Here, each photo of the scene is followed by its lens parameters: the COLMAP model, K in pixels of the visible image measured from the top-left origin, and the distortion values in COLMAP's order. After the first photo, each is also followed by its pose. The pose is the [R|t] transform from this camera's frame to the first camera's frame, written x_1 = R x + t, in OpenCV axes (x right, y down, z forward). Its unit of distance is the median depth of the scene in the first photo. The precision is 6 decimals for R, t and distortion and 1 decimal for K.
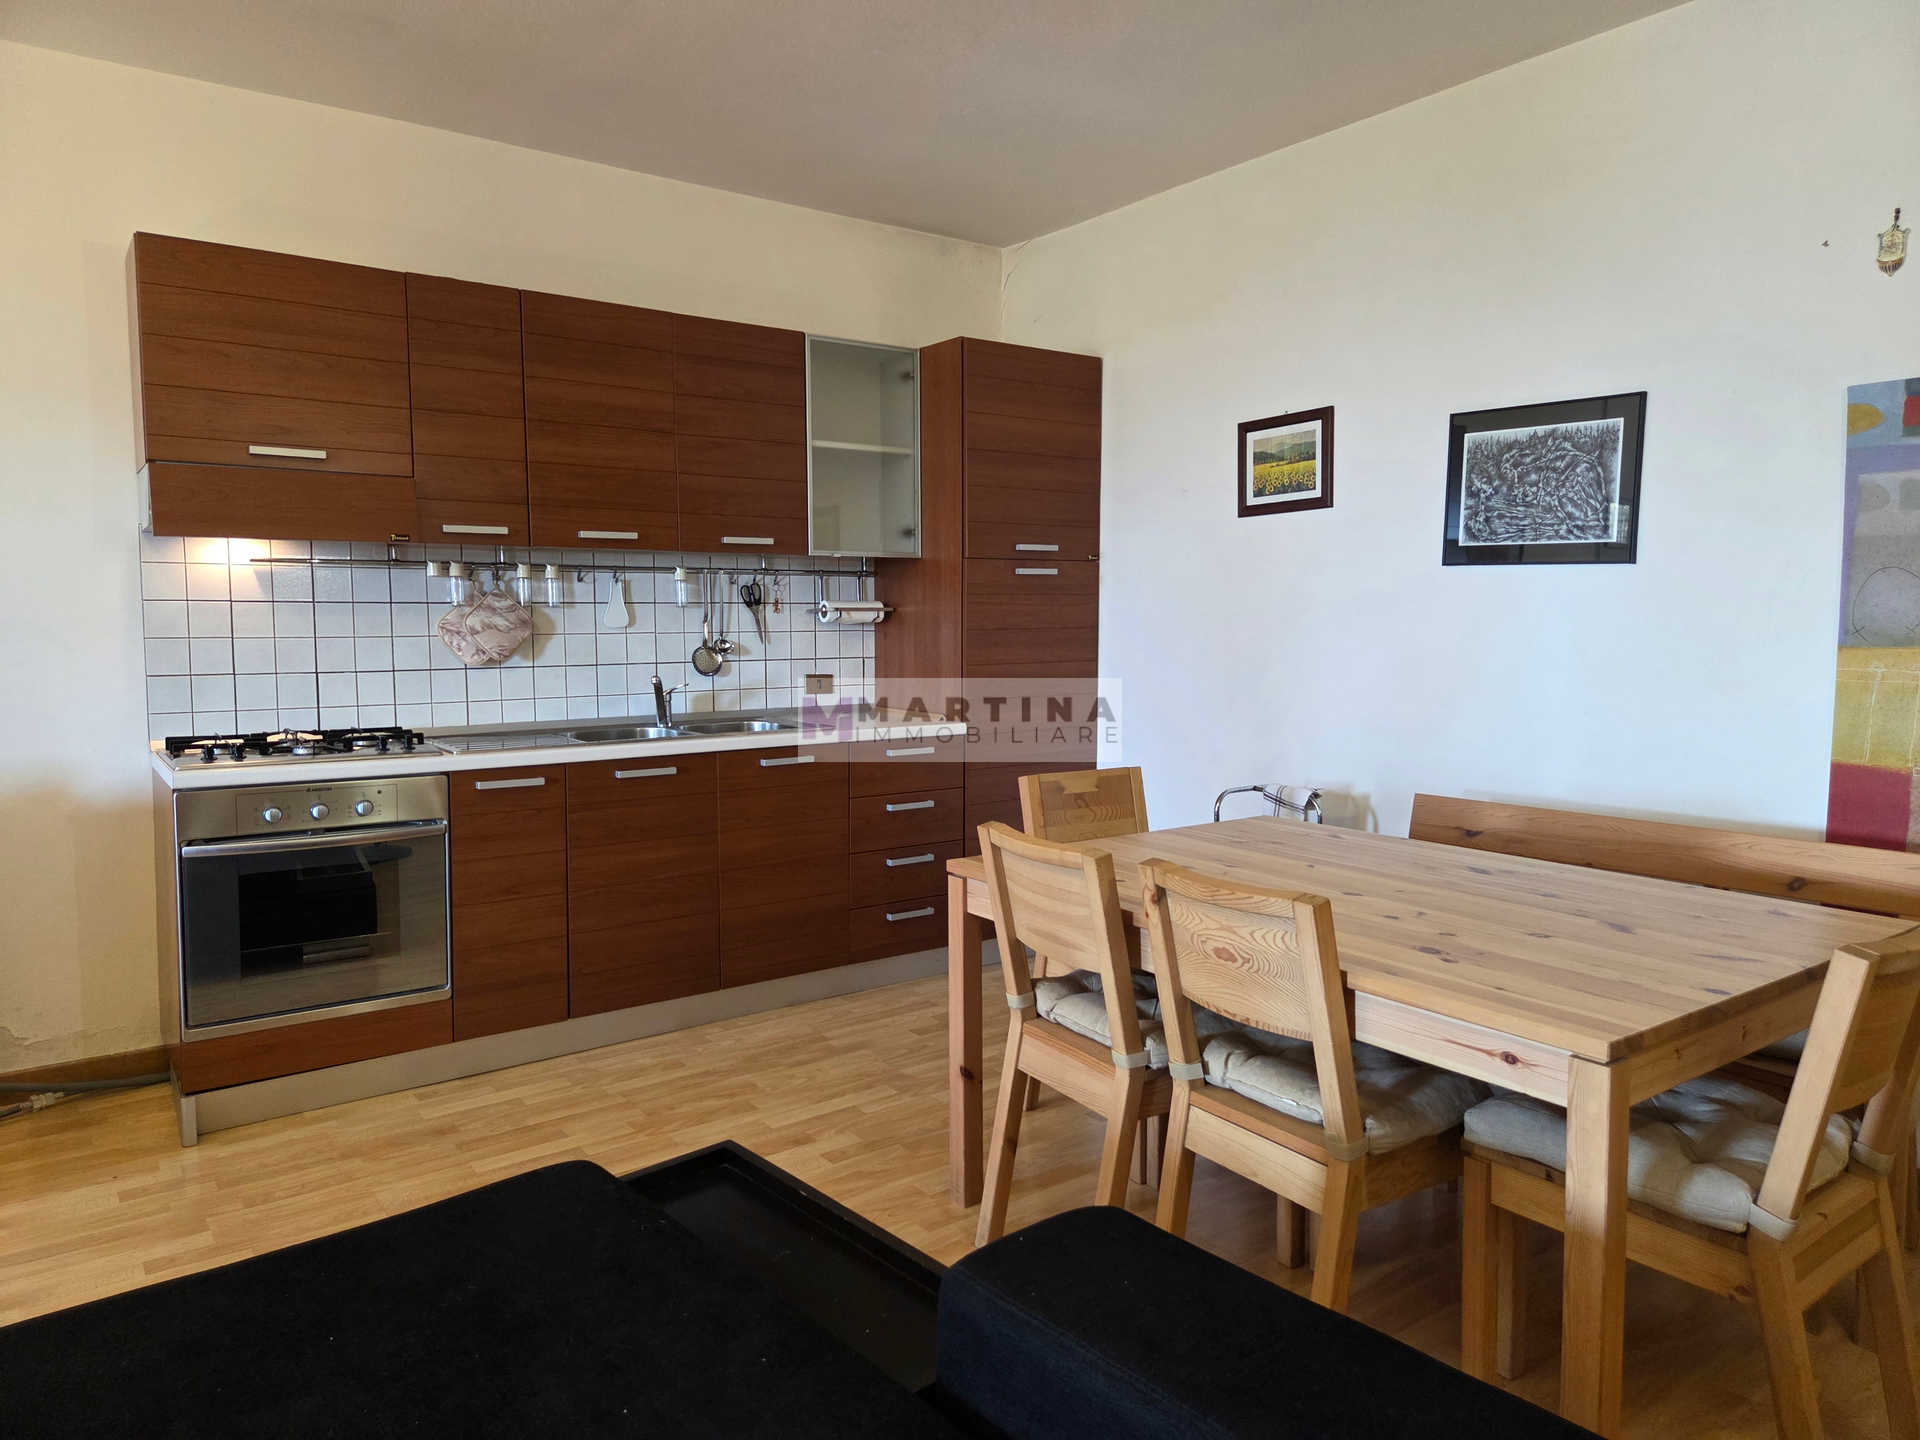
lens RADIAL K [[1255.0, 0, 960.0], [0, 1255.0, 720.0], [0, 0, 1]] dist [0.073605, -0.072170]
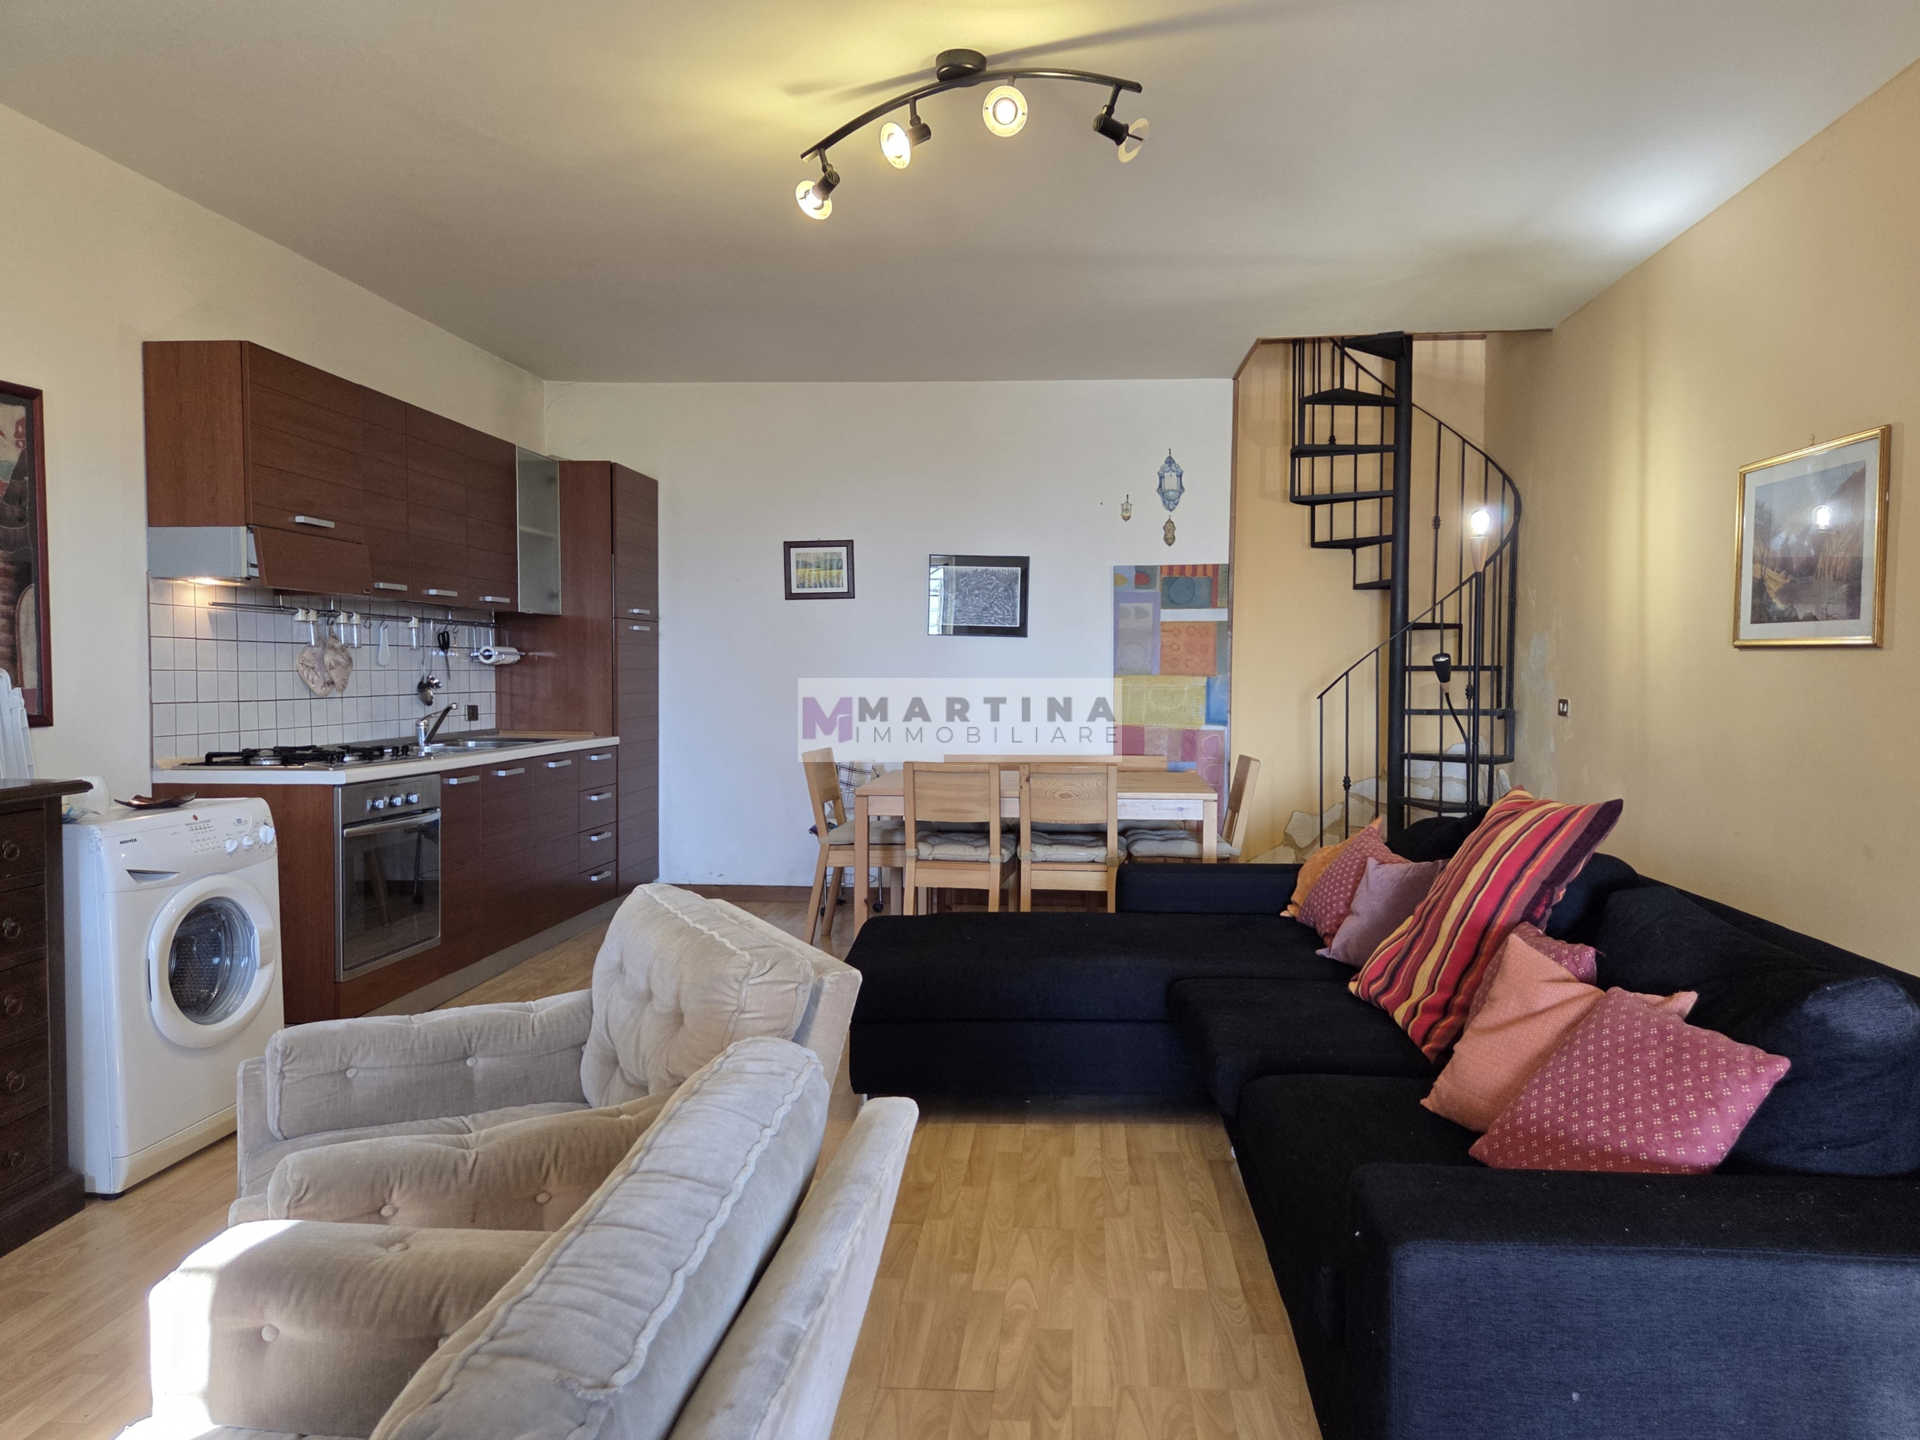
lens RADIAL K [[1318.3, 0, 960.0], [0, 1318.3, 720.0], [0, 0, 1]] dist [0.090178, -0.082307]
pose [[0.668836, -0.023551, 0.743037, -0.938815], [0.057781, 0.998121, -0.020374, 0.040964], [-0.741161, 0.056560, 0.668940, -0.292403]]
